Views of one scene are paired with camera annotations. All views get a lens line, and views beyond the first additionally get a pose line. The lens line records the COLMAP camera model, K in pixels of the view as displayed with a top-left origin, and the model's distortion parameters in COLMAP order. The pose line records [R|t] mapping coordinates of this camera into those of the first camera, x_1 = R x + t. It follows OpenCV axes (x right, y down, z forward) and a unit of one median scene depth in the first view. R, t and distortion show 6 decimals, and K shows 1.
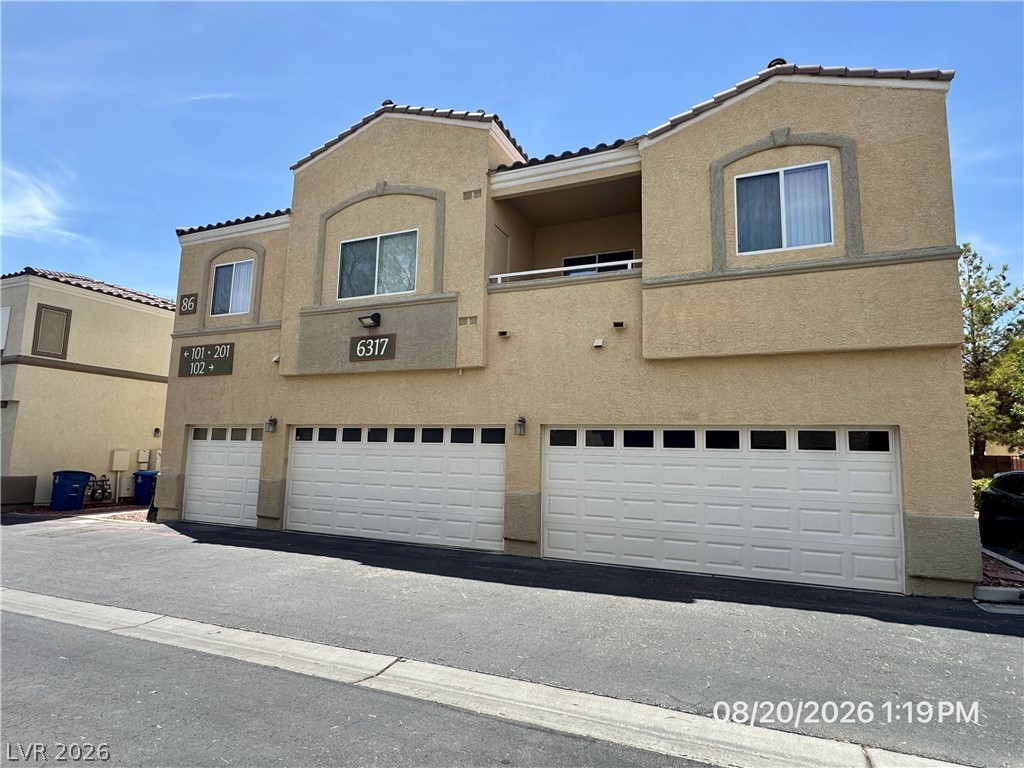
lens RADIAL K [[566.8, 0, 503.8], [0, 566.8, 385.9], [0, 0, 1]] dist [-0.002439, -0.000264]
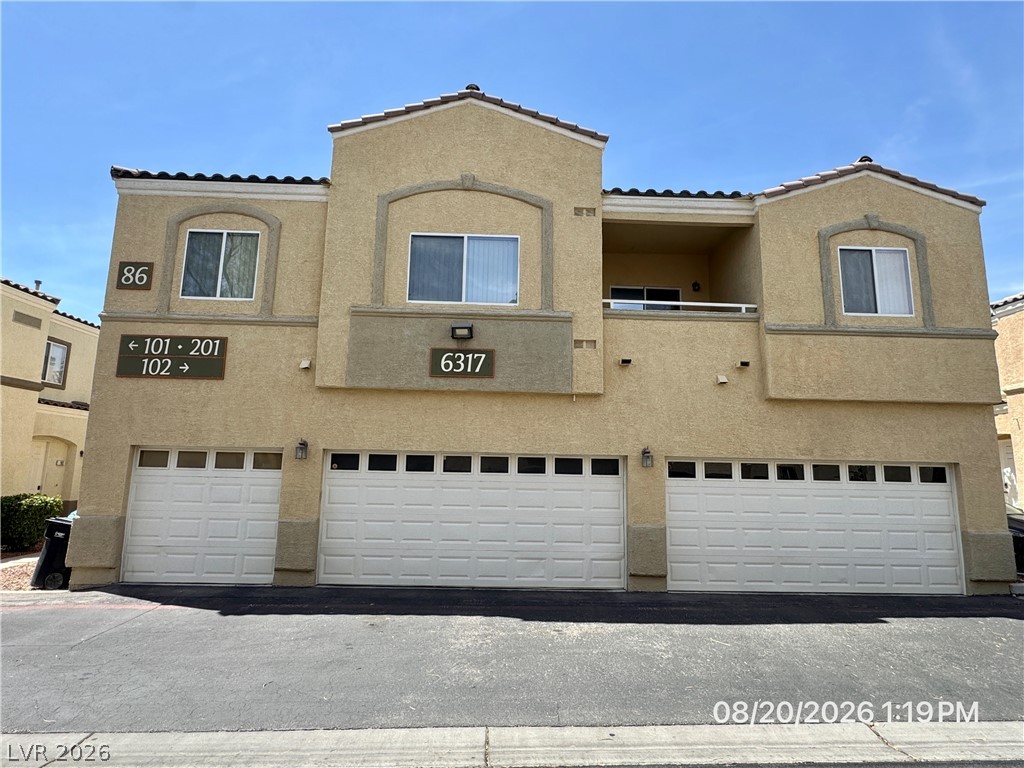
lens RADIAL K [[566.8, 0, 511.8], [0, 566.8, 387.0], [0, 0, 1]] dist [-0.002439, -0.000264]
pose [[0.899013, 0.060796, 0.433681, -0.591368], [-0.050706, 0.998107, -0.034807, -0.005149], [-0.434976, 0.009302, 0.900394, 0.210256]]
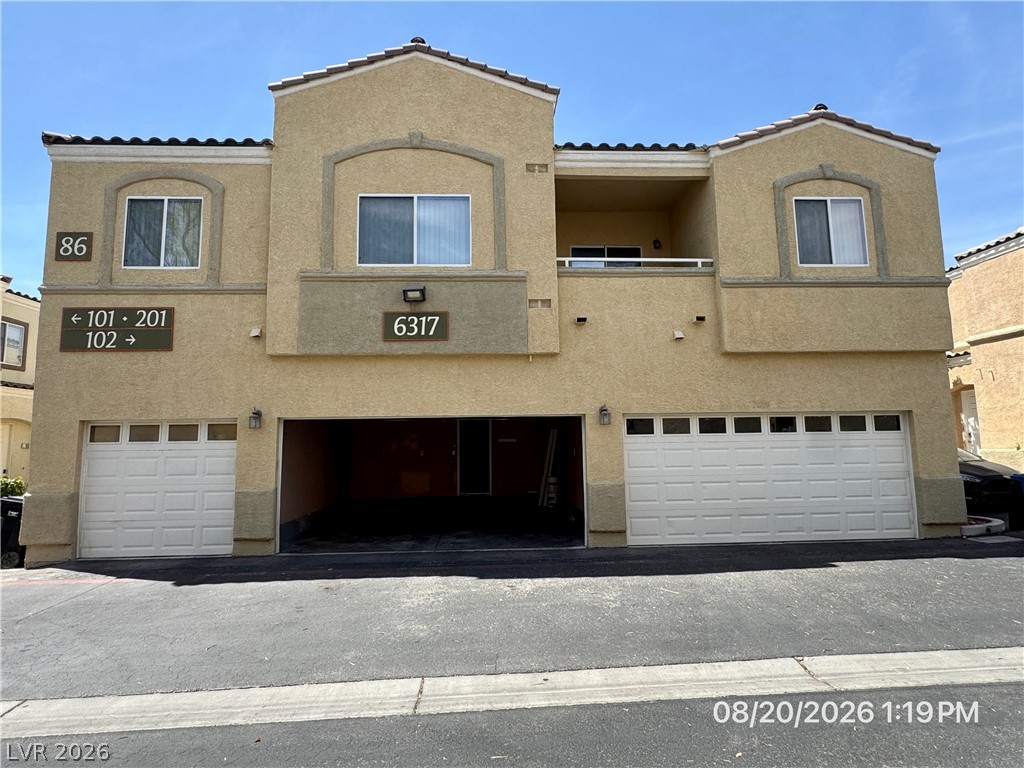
lens RADIAL K [[566.8, 0, 511.0], [0, 566.8, 384.7], [0, 0, 1]] dist [-0.002439, -0.000264]
pose [[0.890544, 0.011445, 0.454754, -0.541167], [-0.018034, 0.999786, 0.010153, 0.010162], [-0.454540, -0.017243, 0.890559, 0.193851]]
